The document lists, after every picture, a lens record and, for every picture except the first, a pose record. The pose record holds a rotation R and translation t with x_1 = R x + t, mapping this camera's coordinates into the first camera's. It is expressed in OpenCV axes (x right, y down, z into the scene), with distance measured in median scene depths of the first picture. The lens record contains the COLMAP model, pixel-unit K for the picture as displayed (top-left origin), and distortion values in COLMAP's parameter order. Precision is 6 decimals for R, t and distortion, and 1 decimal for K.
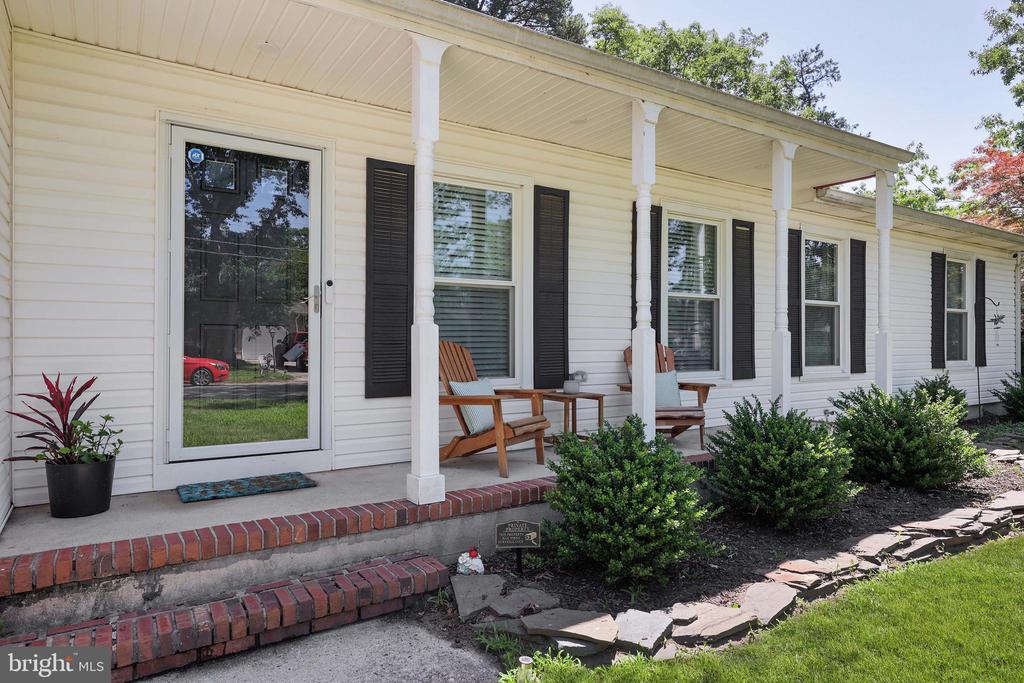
lens RADIAL K [[621.6, 0, 512.0], [0, 621.6, 341.5], [0, 0, 1]] dist [-0.002398, -0.001064]
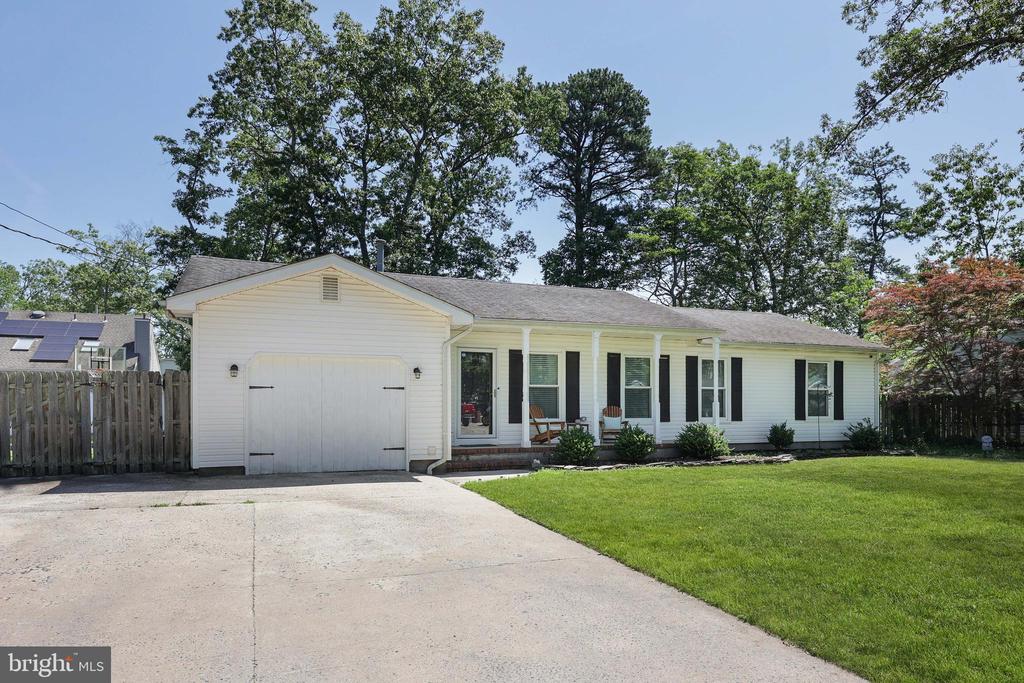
lens RADIAL K [[640.7, 0, 512.5], [0, 640.7, 401.8], [0, 0, 1]] dist [0.003753, 0.000141]
pose [[0.980921, 0.002181, -0.194394, 0.393531], [-0.002725, 0.999993, -0.002534, -0.012324], [0.194387, 0.003015, 0.980920, -2.066529]]
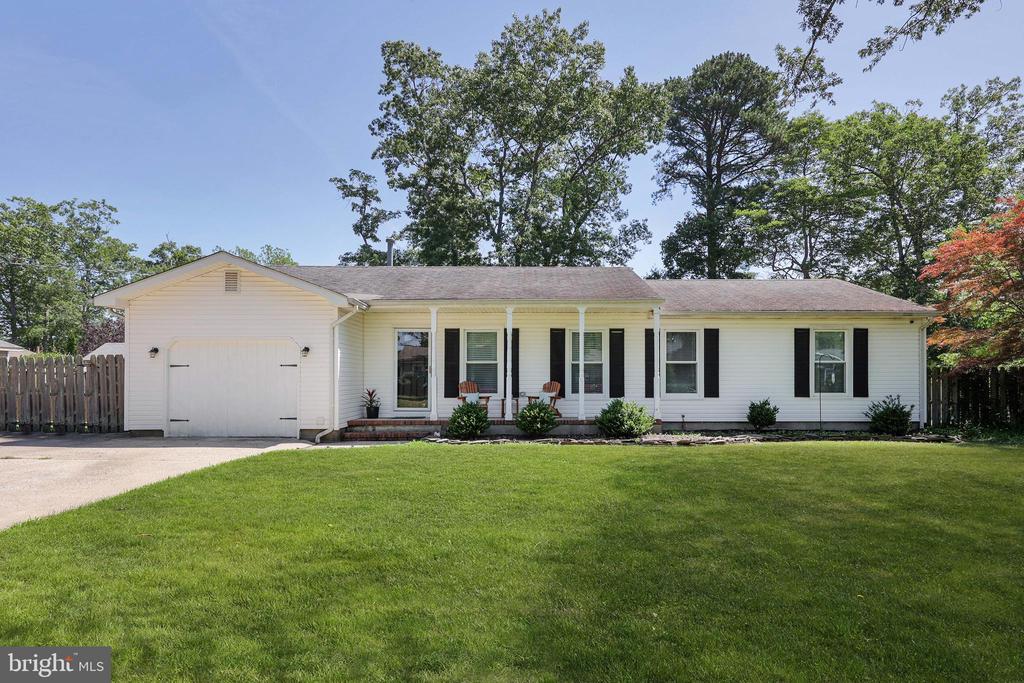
lens RADIAL K [[546.7, 0, 533.8], [0, 546.7, 380.3], [0, 0, 1]] dist [0.001535, -0.000154]
pose [[0.842674, -0.000959, -0.538422, 1.662475], [-0.000279, 0.999998, -0.002218, -0.000058], [0.538423, 0.002019, 0.842672, -1.183481]]
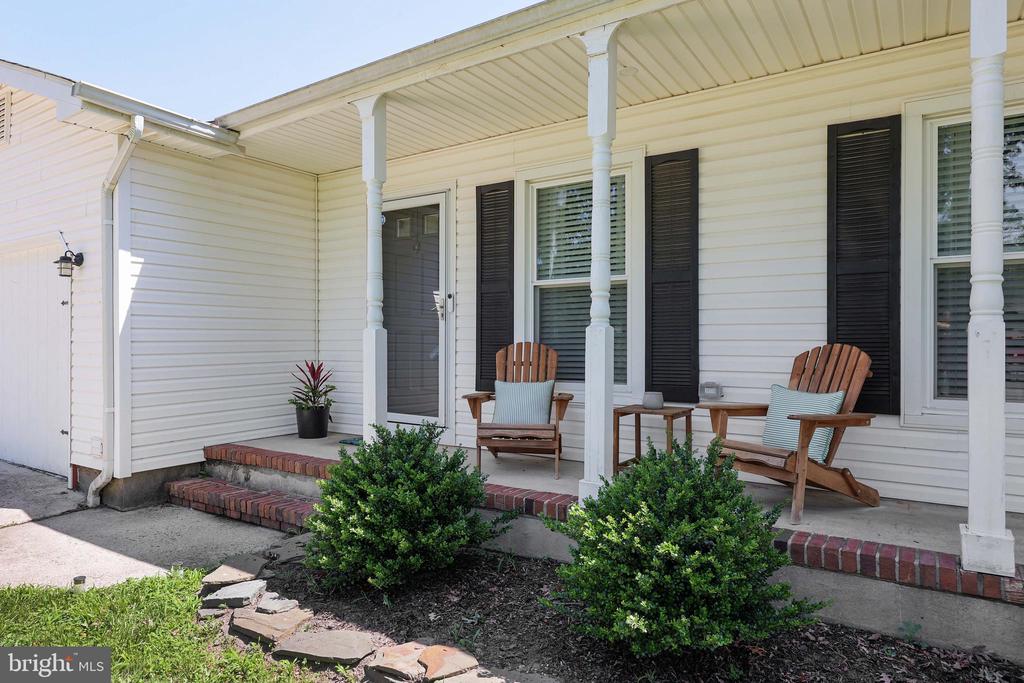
lens RADIAL K [[617.7, 0, 512.0], [0, 617.7, 341.5], [0, 0, 1]] dist [0.007512, 0.000458]
pose [[0.401331, 0.005514, -0.915916, 0.786003], [0.001167, 0.999978, 0.006531, -0.008623], [0.915932, -0.003689, 0.401316, 0.534748]]
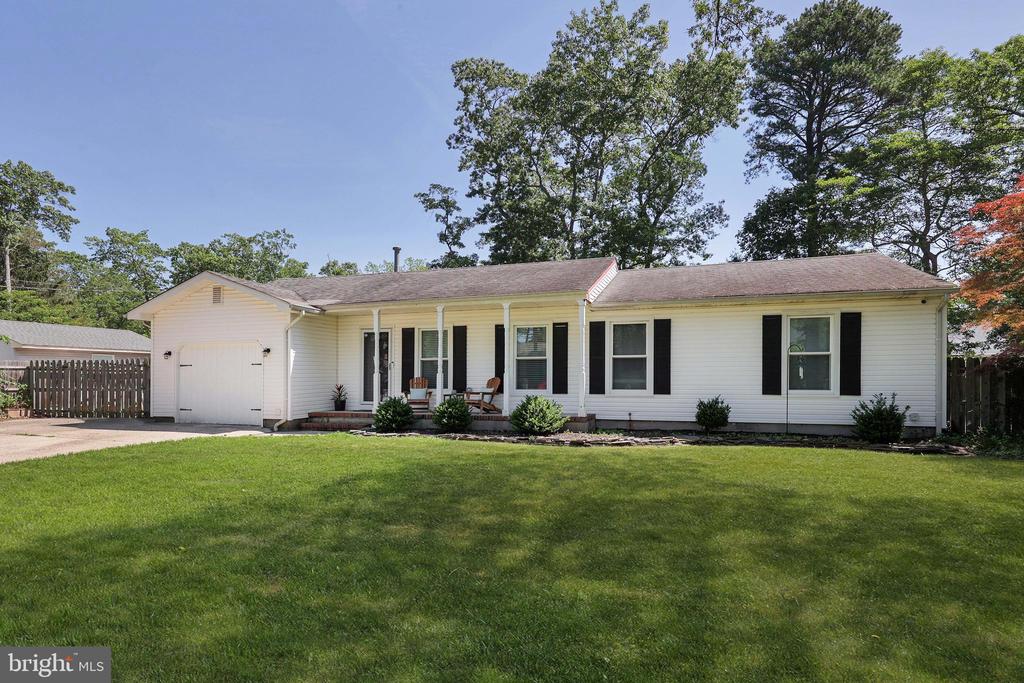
lens RADIAL K [[531.1, 0, 513.2], [0, 531.1, 376.9], [0, 0, 1]] dist [0.001823, -0.000083]
pose [[0.633842, -0.000370, -0.773463, 2.403478], [0.002814, 0.999994, 0.001828, -0.007004], [0.773458, -0.003335, 0.633839, -0.453245]]
